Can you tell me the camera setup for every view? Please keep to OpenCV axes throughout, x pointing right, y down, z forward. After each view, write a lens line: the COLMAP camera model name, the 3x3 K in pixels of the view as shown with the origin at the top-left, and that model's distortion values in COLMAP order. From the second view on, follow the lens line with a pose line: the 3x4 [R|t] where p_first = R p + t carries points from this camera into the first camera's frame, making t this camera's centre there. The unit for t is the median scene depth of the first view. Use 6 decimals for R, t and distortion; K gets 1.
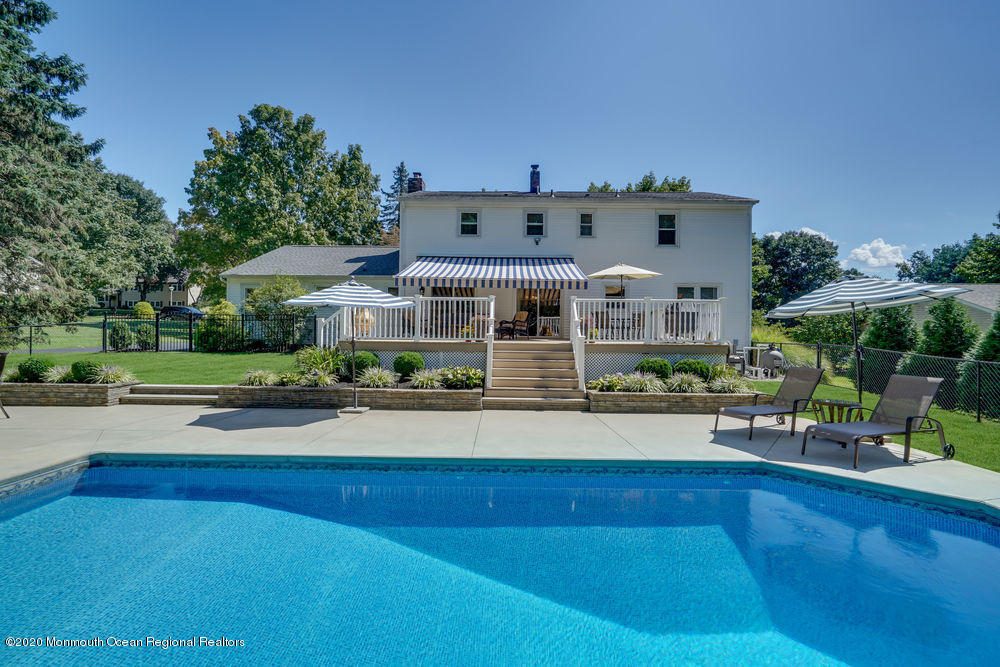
lens RADIAL K [[448.6, 0, 499.4], [0, 448.6, 335.4], [0, 0, 1]] dist [-0.001886, 0.002666]
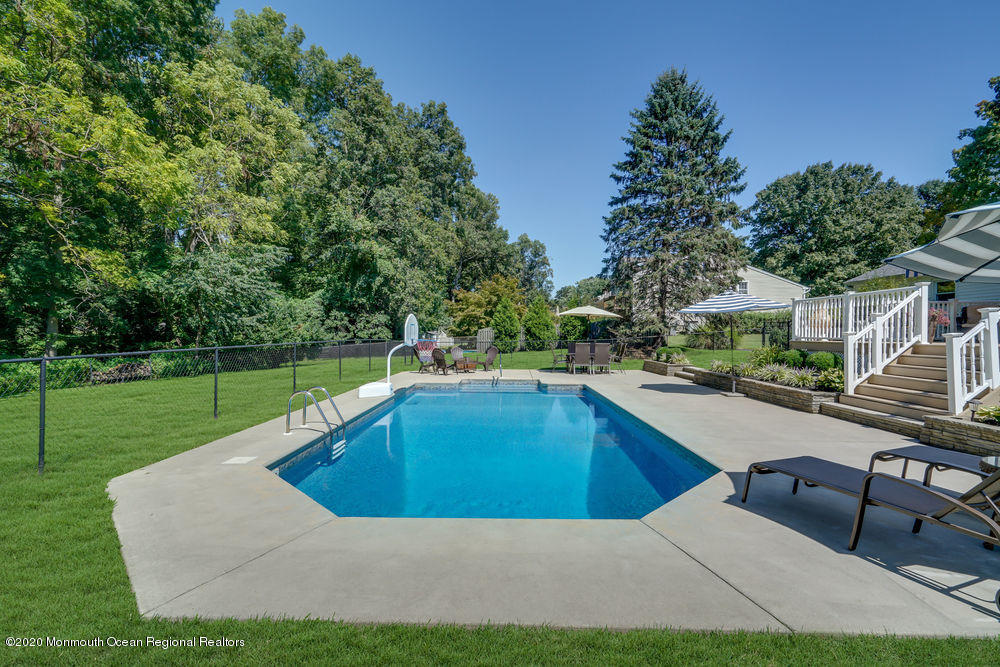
lens RADIAL K [[448.6, 0, 502.5], [0, 448.6, 331.8], [0, 0, 1]] dist [-0.001886, 0.002666]
pose [[0.008101, -0.013857, -0.999871, 0.467794], [-0.016219, 0.999771, -0.013987, 0.010101], [0.999836, 0.016330, 0.007874, 0.182325]]
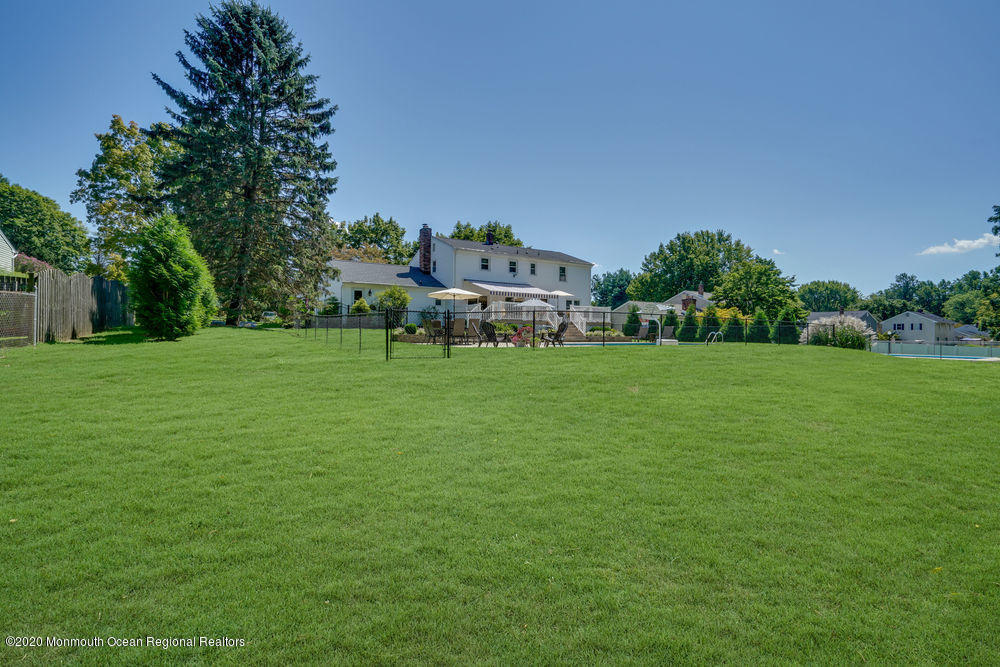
lens RADIAL K [[448.6, 0, 501.0], [0, 448.6, 331.2], [0, 0, 1]] dist [-0.001886, 0.002666]
pose [[0.846882, 0.001949, 0.531777, -1.059562], [0.003085, 0.999958, -0.008578, 0.064640], [-0.531772, 0.008905, 0.846841, -0.709674]]
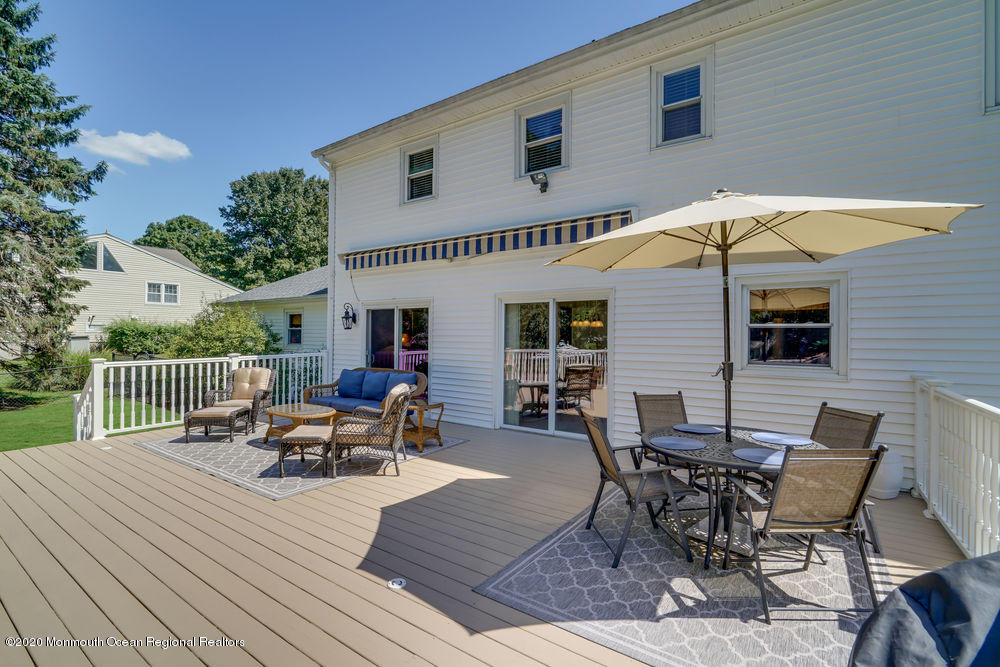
lens RADIAL K [[448.6, 0, 501.5], [0, 448.6, 332.9], [0, 0, 1]] dist [-0.001886, 0.002666]
pose [[0.827284, -0.005738, -0.561754, 0.266841], [-0.004042, 0.999861, -0.016166, -0.076264], [0.561769, 0.015645, 0.827146, 0.663004]]
